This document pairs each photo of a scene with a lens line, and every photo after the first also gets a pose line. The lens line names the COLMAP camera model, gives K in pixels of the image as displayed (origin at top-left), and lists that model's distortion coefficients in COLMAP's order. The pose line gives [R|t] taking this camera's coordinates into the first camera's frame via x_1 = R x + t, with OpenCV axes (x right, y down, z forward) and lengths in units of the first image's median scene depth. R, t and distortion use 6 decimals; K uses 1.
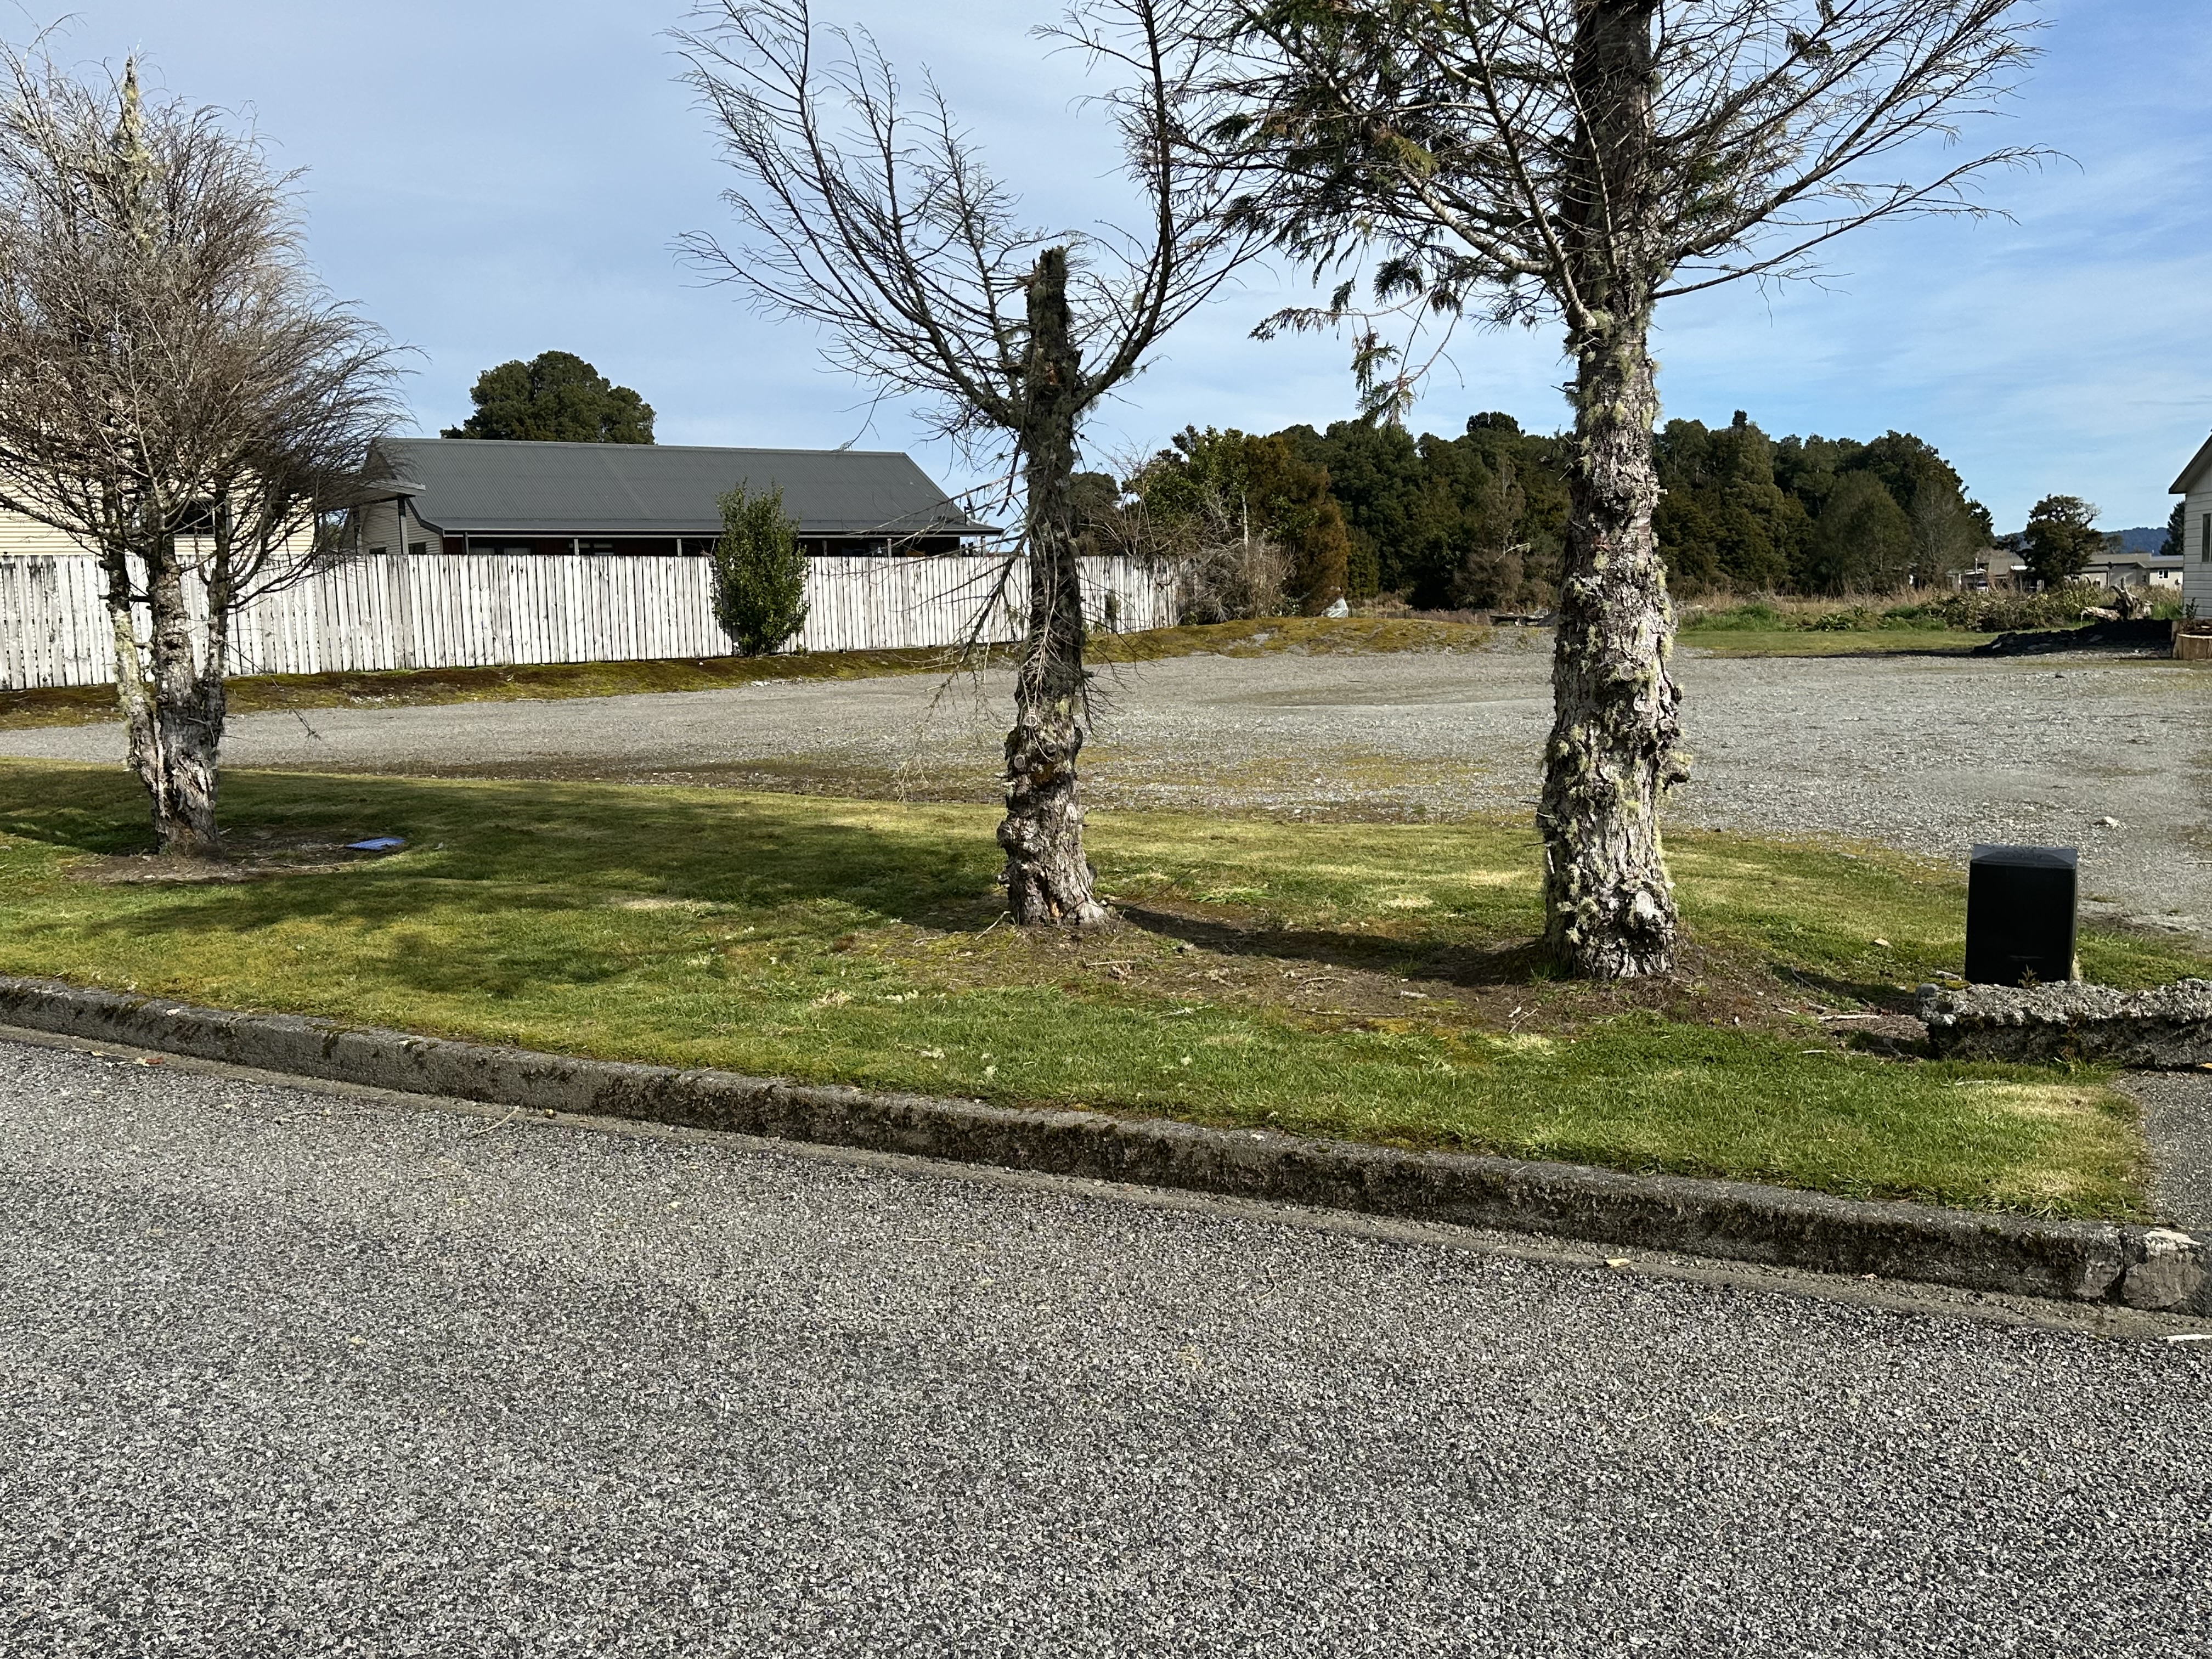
lens RADIAL K [[1982.3, 0, 1115.8], [0, 1982.3, 854.5], [0, 0, 1]] dist [0.145124, -0.255021]
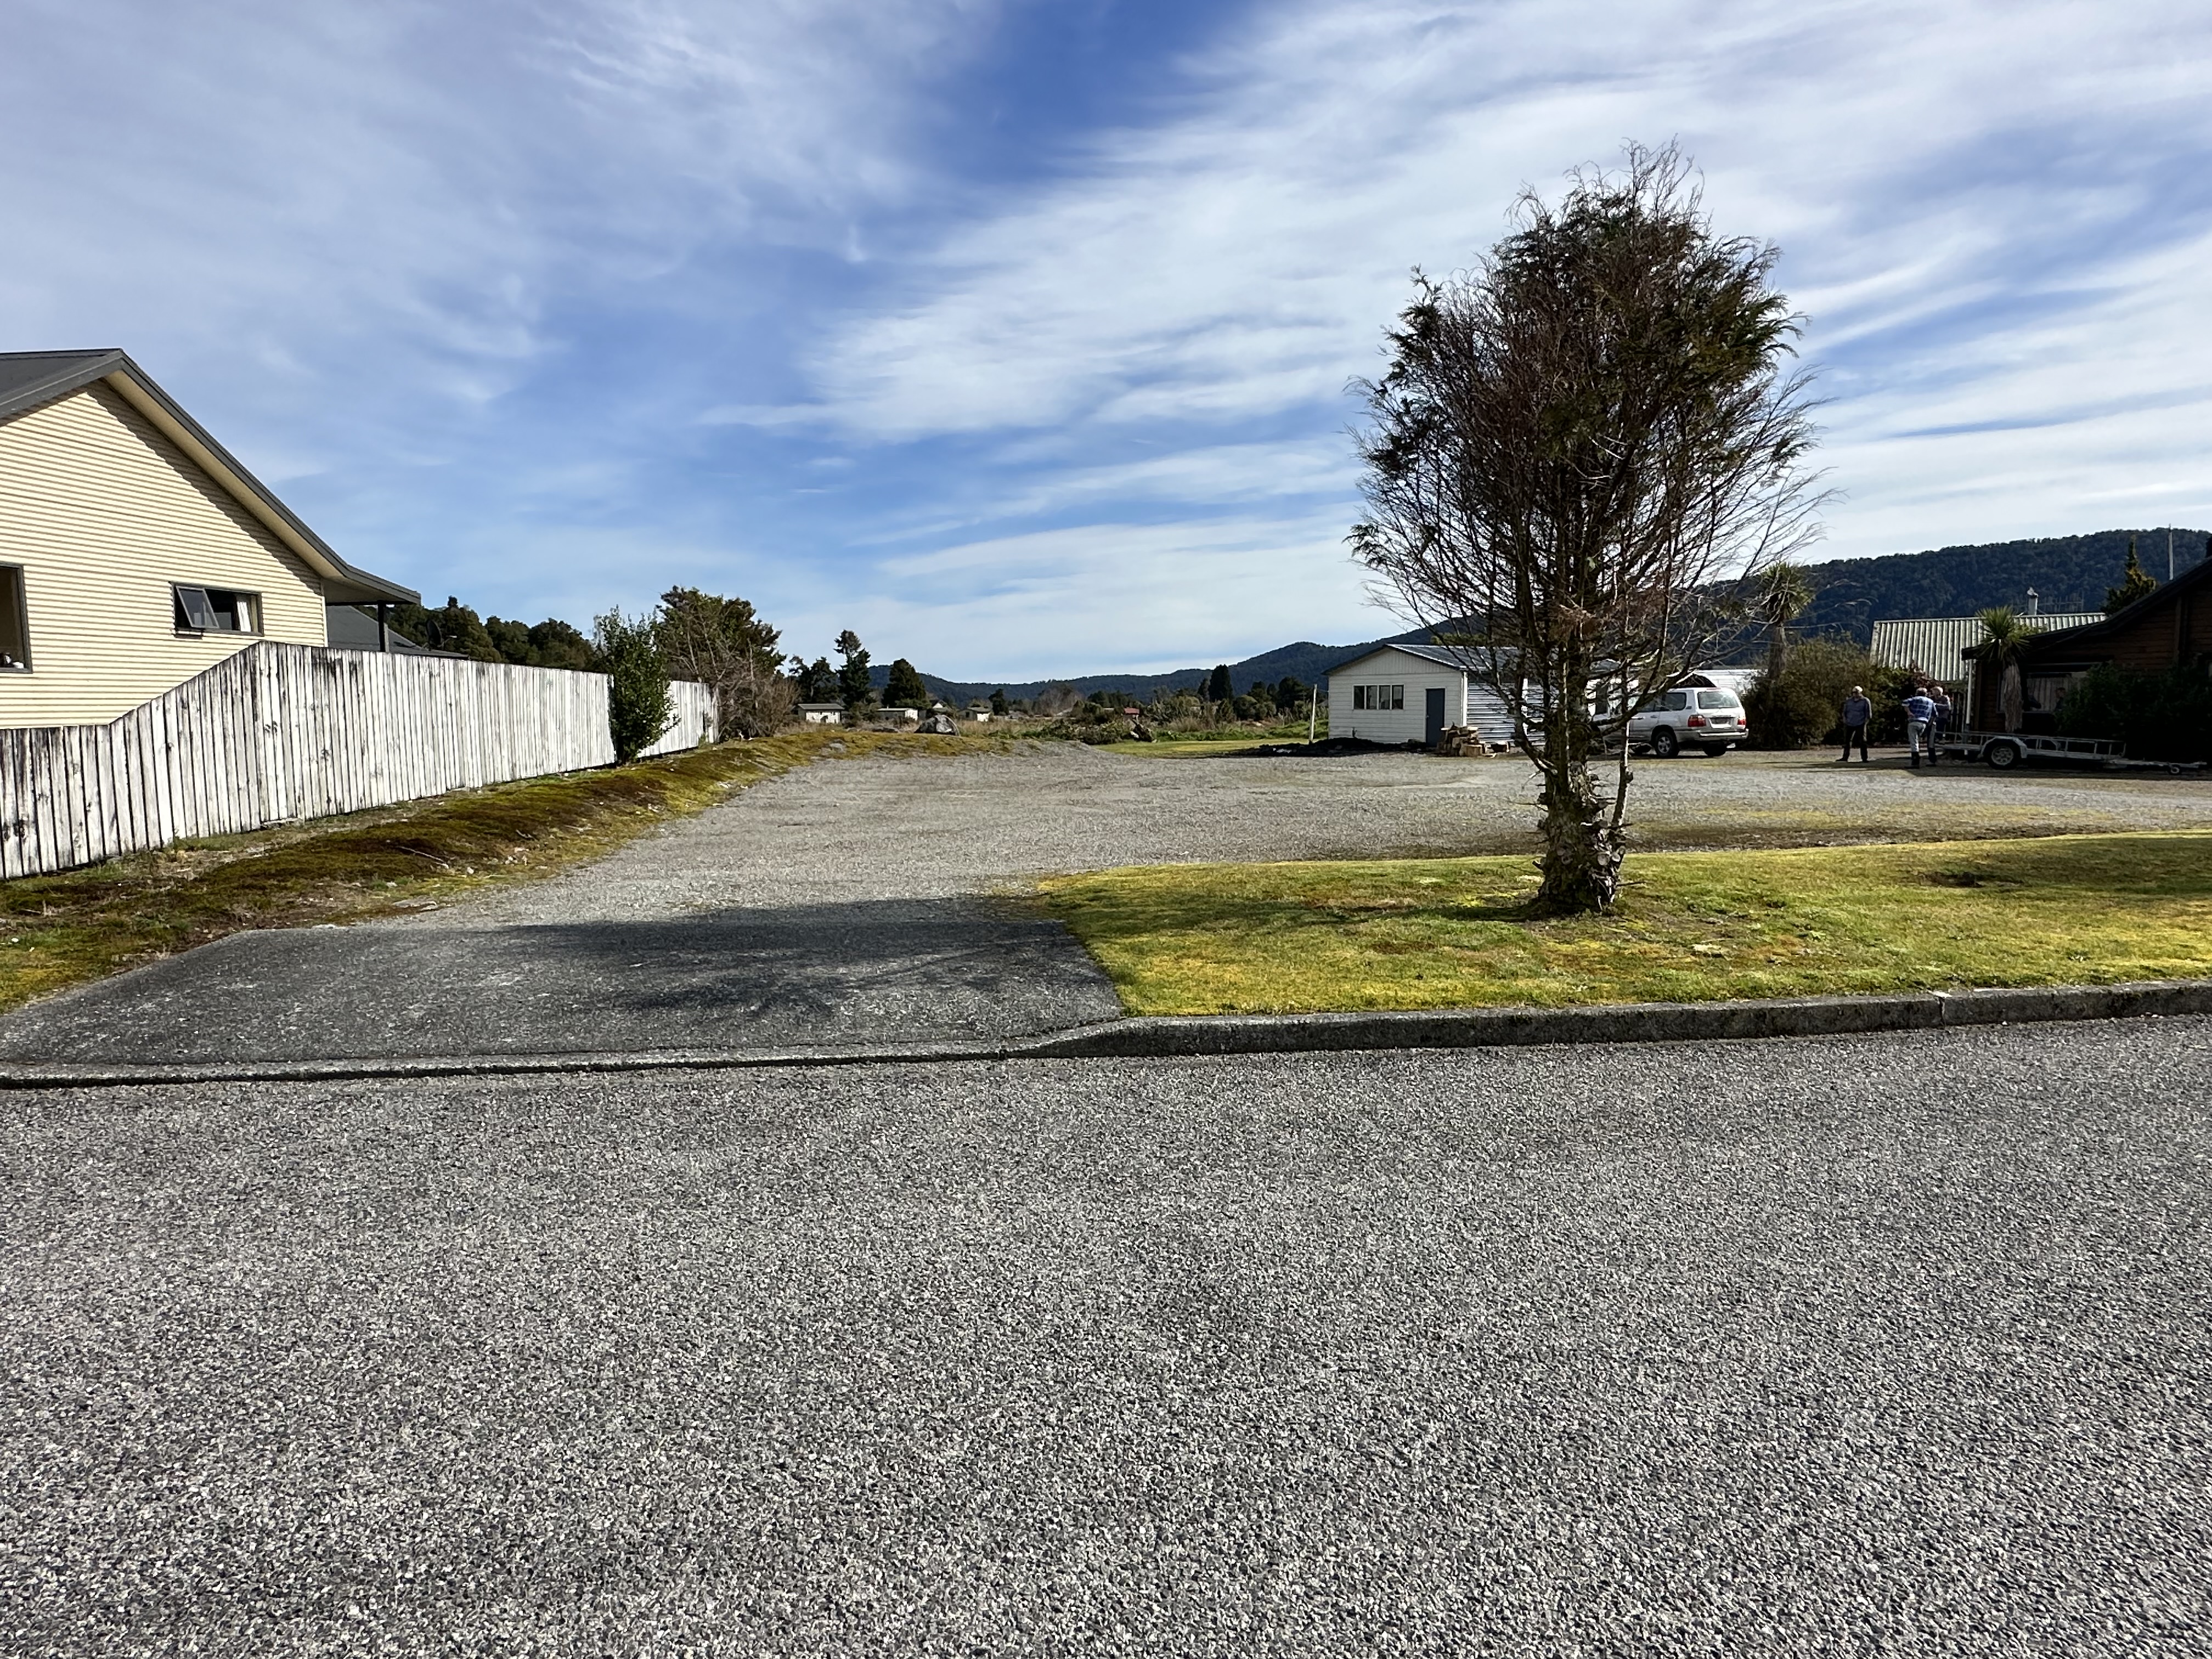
lens RADIAL K [[1259.7, 0, 1106.1], [0, 1259.7, 833.8], [0, 0, 1]] dist [0.006370, -0.004477]
pose [[0.669538, -0.052755, 0.740902, -0.528600], [0.083213, 0.996523, -0.004241, -0.033756], [-0.738102, 0.064493, 0.671600, 0.321877]]
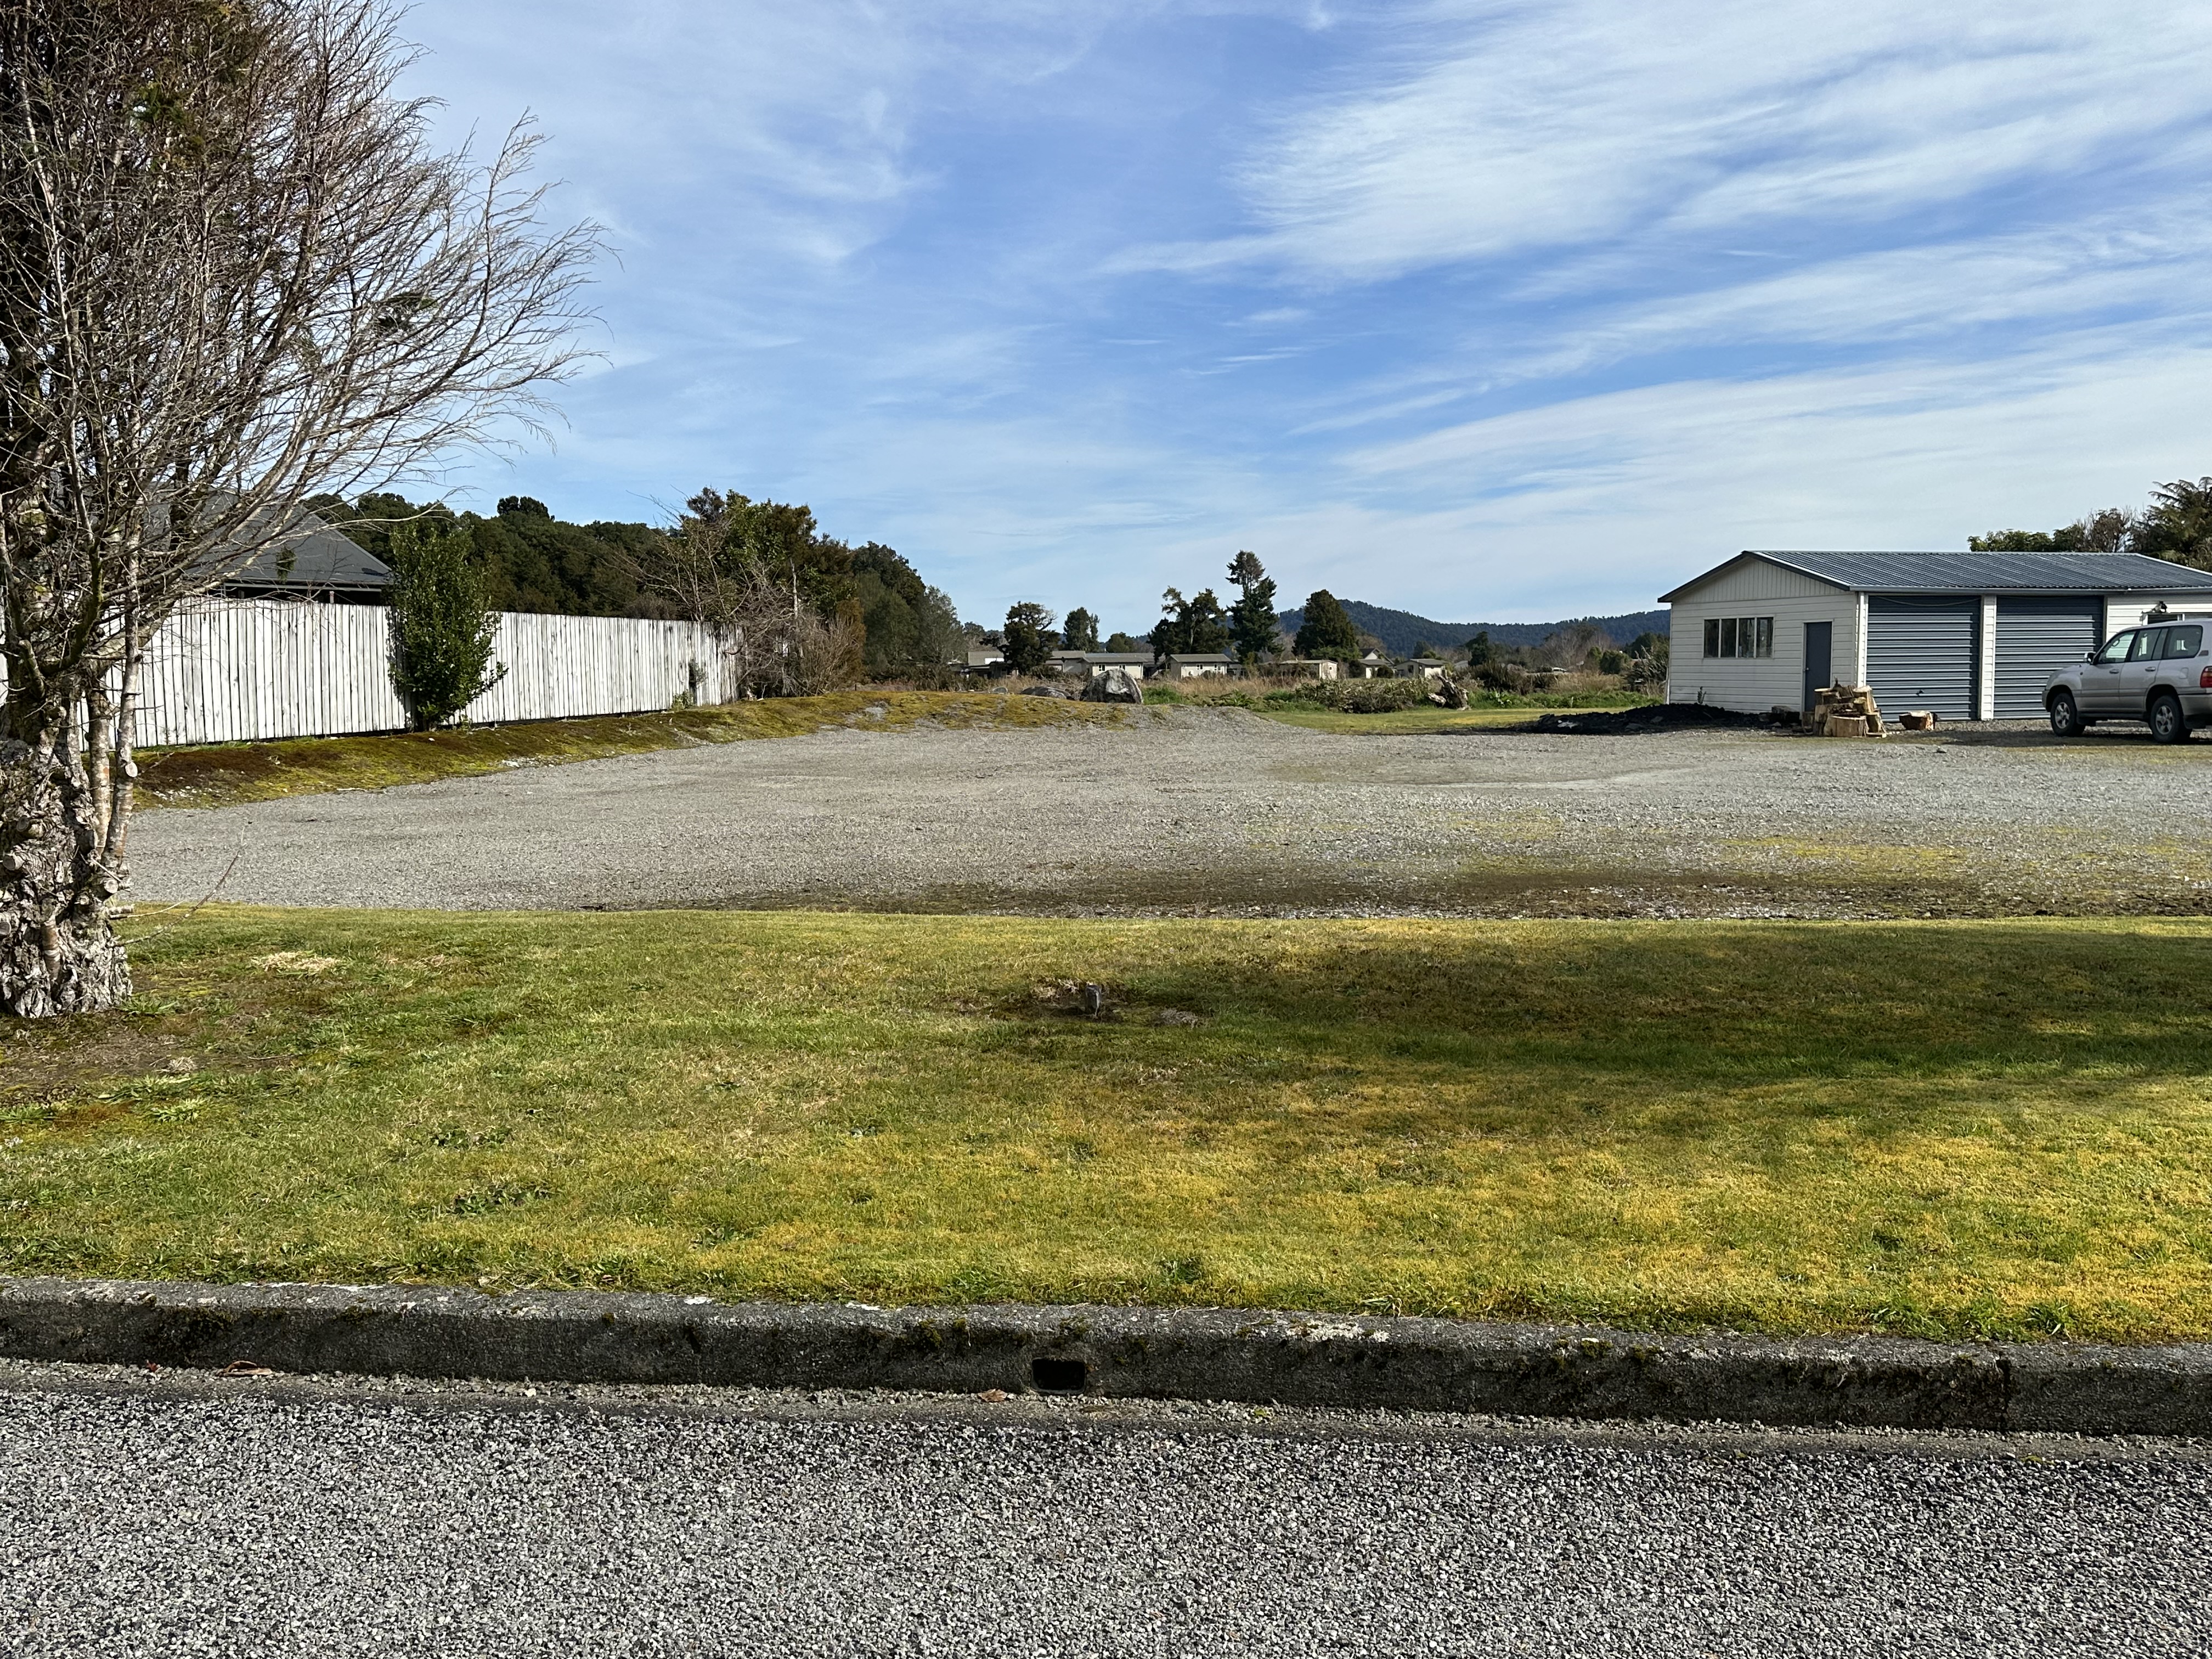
lens RADIAL K [[1797.9, 0, 1120.5], [0, 1797.9, 813.6], [0, 0, 1]] dist [0.088199, -0.116002]
pose [[0.856534, -0.022708, 0.515590, -0.321669], [0.049581, 0.998031, -0.038410, -0.022690], [-0.513703, 0.058463, 0.855974, 0.220335]]
